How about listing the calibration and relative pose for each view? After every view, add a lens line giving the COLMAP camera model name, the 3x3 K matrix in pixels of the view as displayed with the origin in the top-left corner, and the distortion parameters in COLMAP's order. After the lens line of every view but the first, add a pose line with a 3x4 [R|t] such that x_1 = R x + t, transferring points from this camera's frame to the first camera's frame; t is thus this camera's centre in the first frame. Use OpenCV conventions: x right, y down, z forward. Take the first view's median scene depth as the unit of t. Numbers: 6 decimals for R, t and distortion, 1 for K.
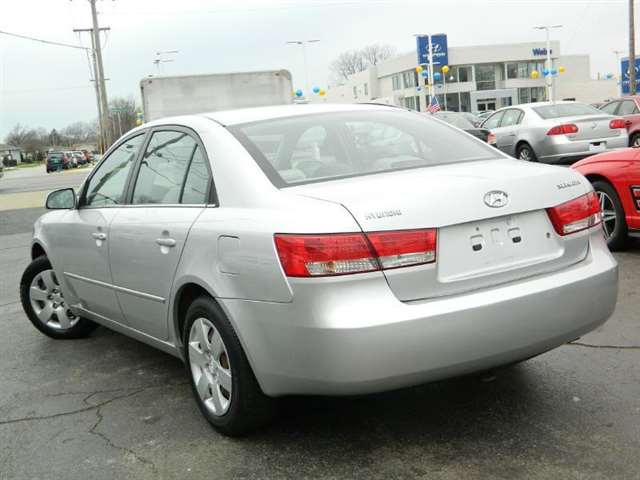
lens RADIAL K [[866.2, 0, 322.1], [0, 866.2, 236.7], [0, 0, 1]] dist [-0.005810, 0.000000]
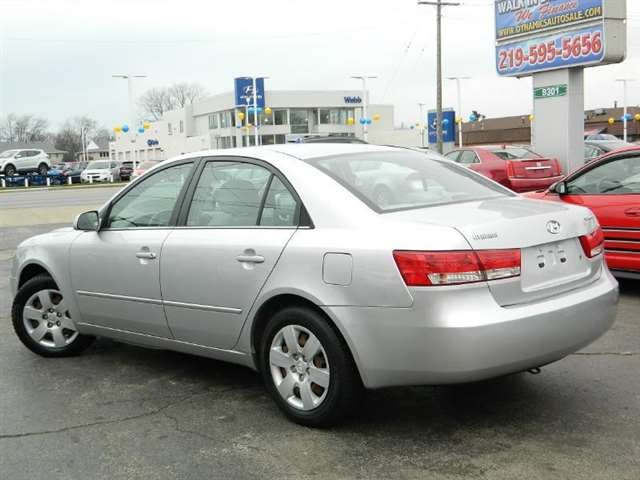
lens RADIAL K [[866.2, 0, 322.9], [0, 866.2, 242.3], [0, 0, 1]] dist [-0.005810, 0.000000]
pose [[0.973592, 0.022530, 0.227182, -0.337963], [-0.013710, 0.999093, -0.040326, 0.027944], [-0.227885, 0.036146, 0.973017, -0.120804]]
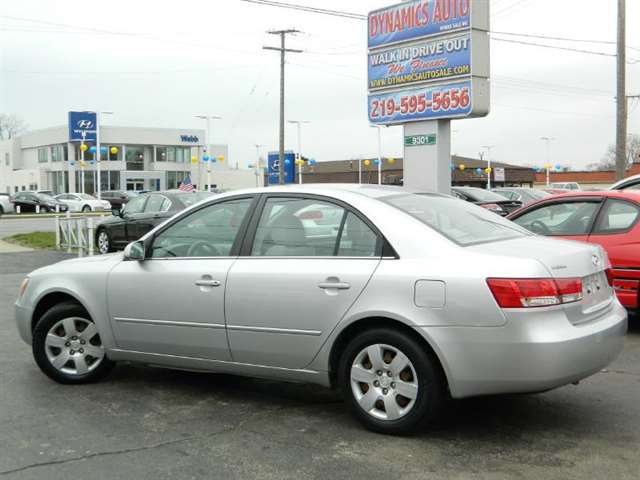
lens RADIAL K [[866.2, 0, 322.8], [0, 866.2, 240.4], [0, 0, 1]] dist [-0.005810, 0.000000]
pose [[0.906657, 0.050238, 0.418866, -0.710822], [-0.013075, 0.995753, -0.091127, 0.054105], [-0.421666, 0.077144, 0.903464, -0.135938]]
